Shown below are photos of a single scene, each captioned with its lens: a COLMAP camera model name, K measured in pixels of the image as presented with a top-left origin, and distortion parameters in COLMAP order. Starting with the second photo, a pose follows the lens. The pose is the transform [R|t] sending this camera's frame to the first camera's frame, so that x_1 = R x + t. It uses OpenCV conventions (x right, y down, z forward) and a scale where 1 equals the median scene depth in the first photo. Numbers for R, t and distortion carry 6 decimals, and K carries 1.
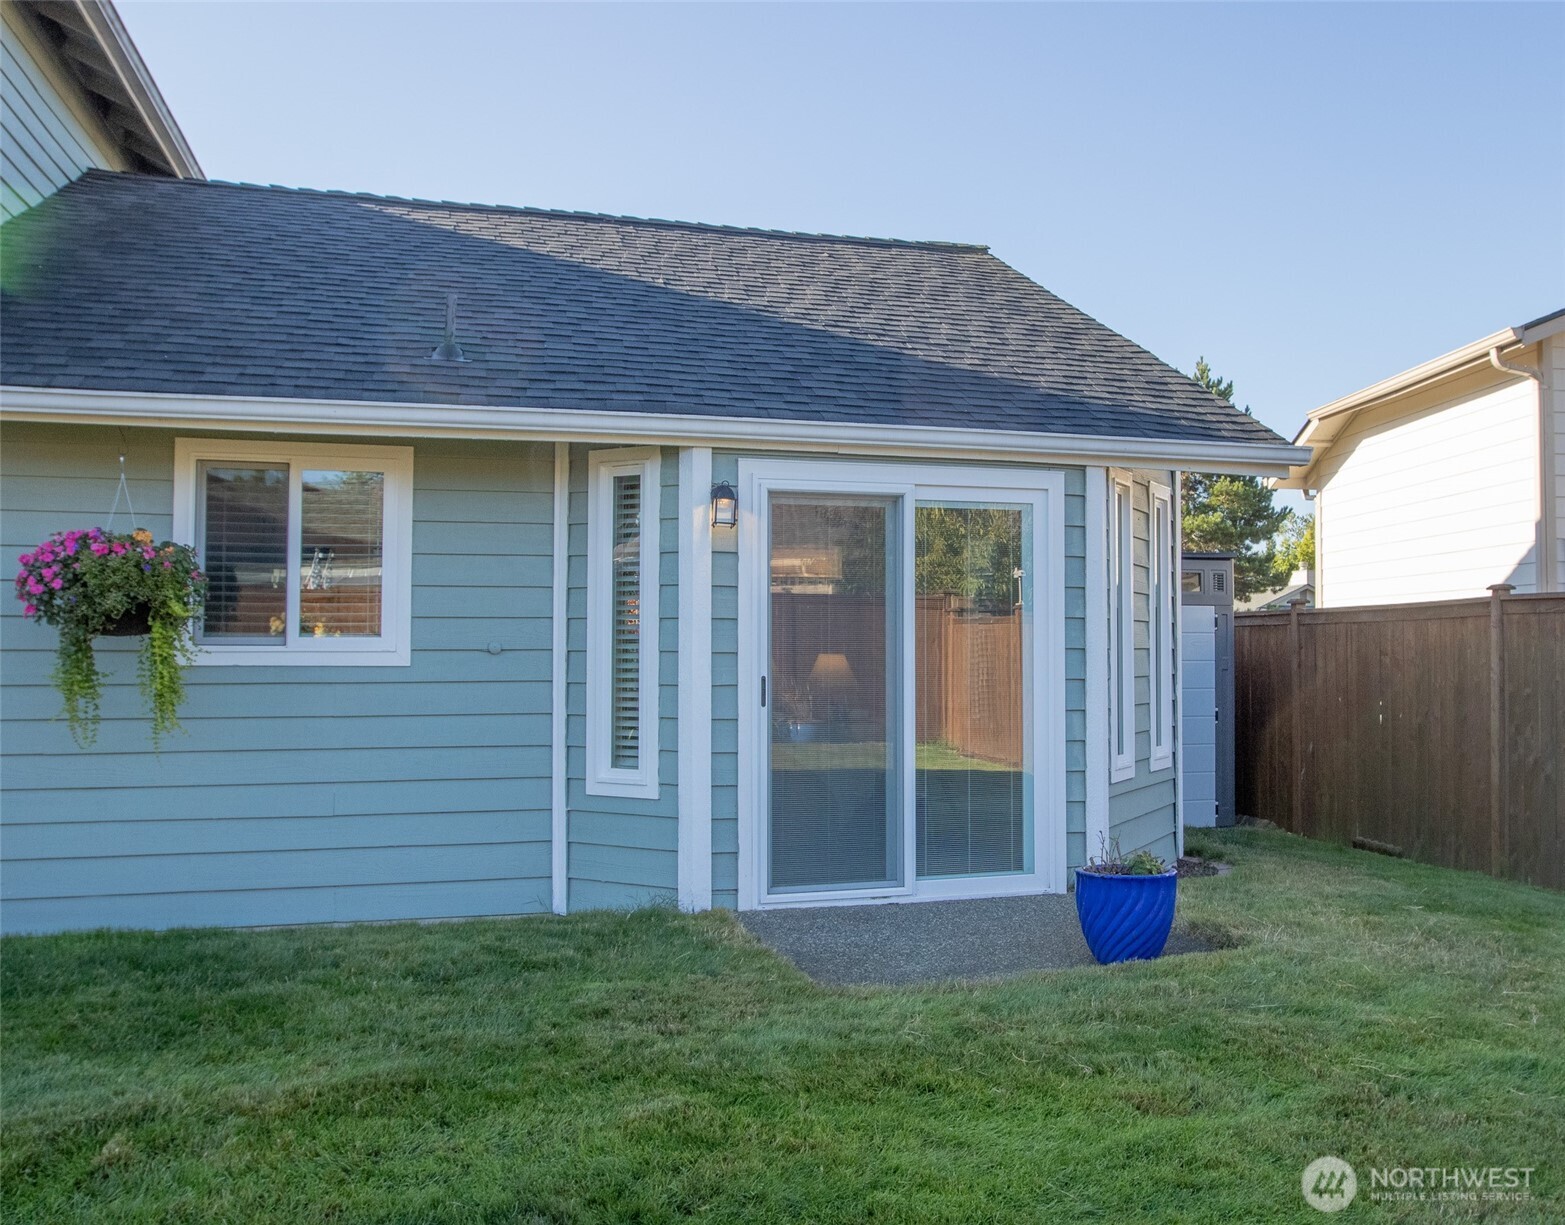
lens RADIAL K [[1396.2, 0, 855.3], [0, 1396.2, 609.7], [0, 0, 1]] dist [0.006839, -0.000275]
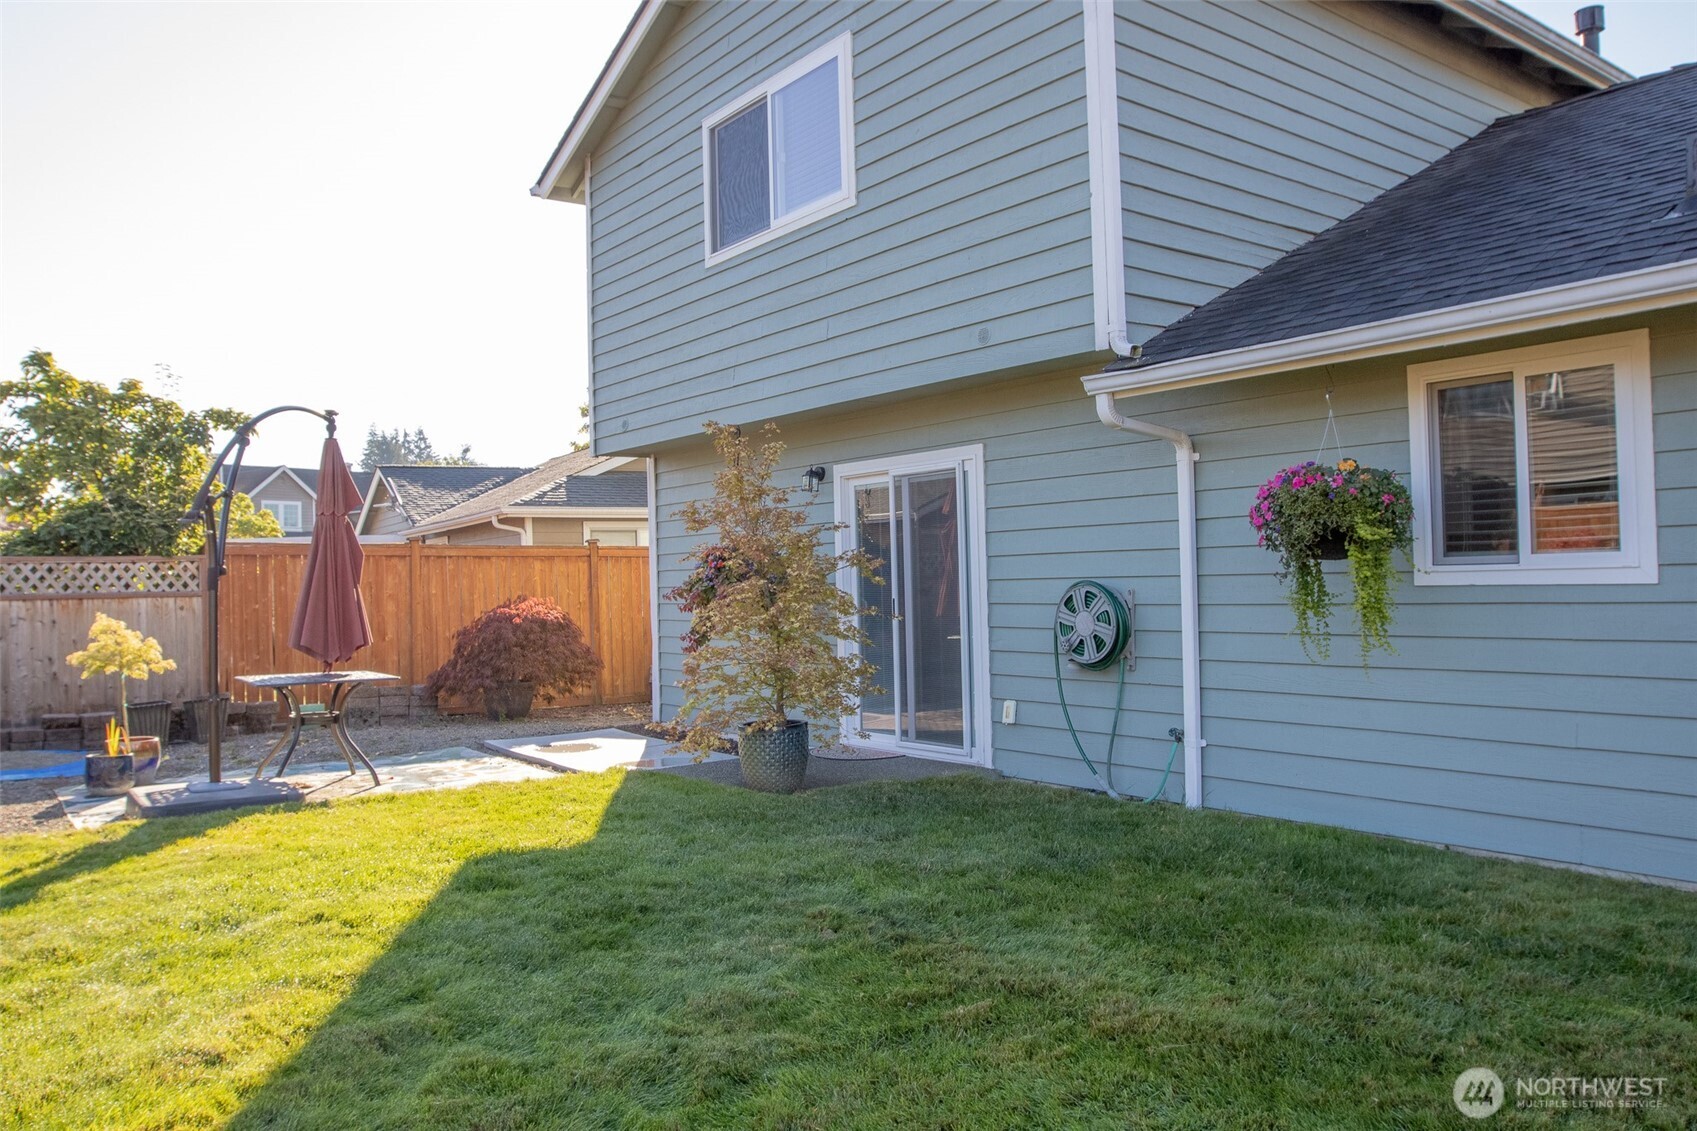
lens RADIAL K [[1244.3, 0, 843.2], [0, 1244.3, 556.4], [0, 0, 1]] dist [-0.083307, 0.065201]
pose [[0.345006, -0.025697, -0.938249, 0.213226], [0.054296, 0.998498, -0.007381, 0.002153], [0.937029, -0.048397, 0.345883, 0.283868]]
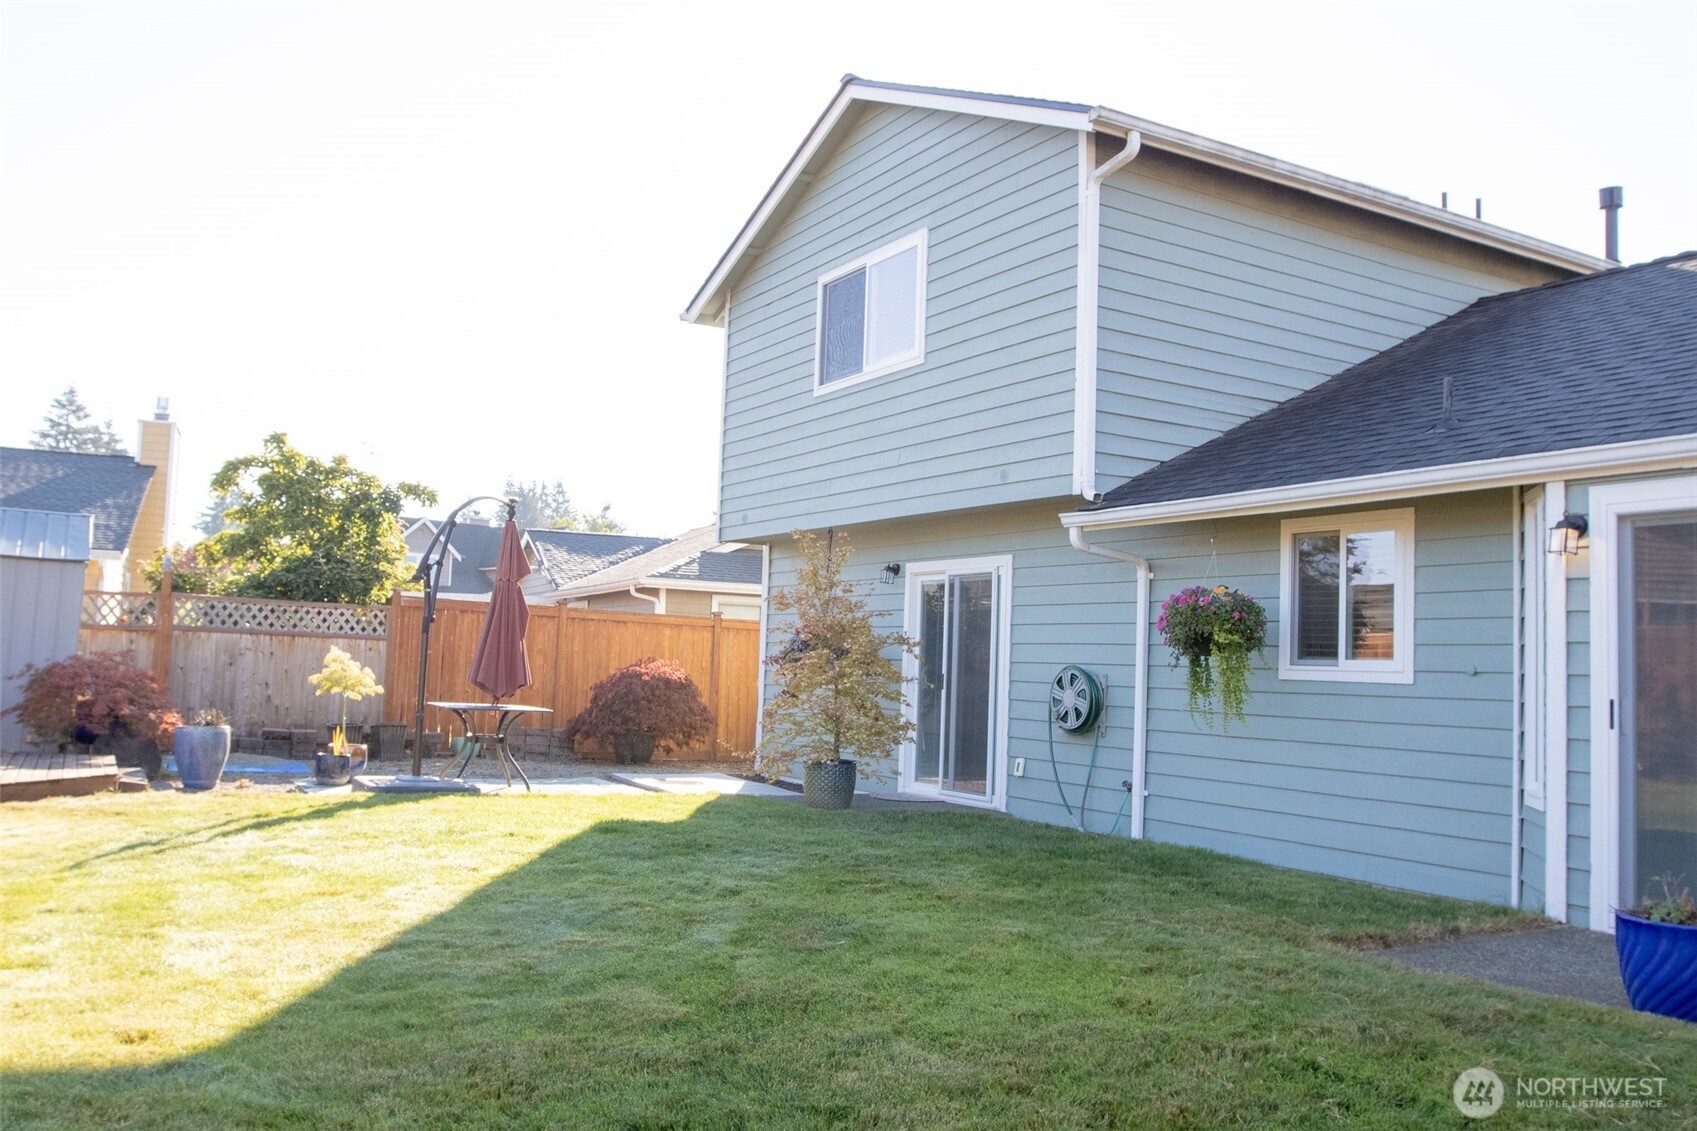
lens RADIAL K [[1360.3, 0, 842.4], [0, 1360.3, 555.3], [0, 0, 1]] dist [-0.083892, 0.001187]
pose [[0.232498, -0.069635, -0.970101, 0.740457], [-0.006189, 0.997308, -0.073071, 0.016823], [0.972577, 0.022993, 0.231441, 0.239550]]
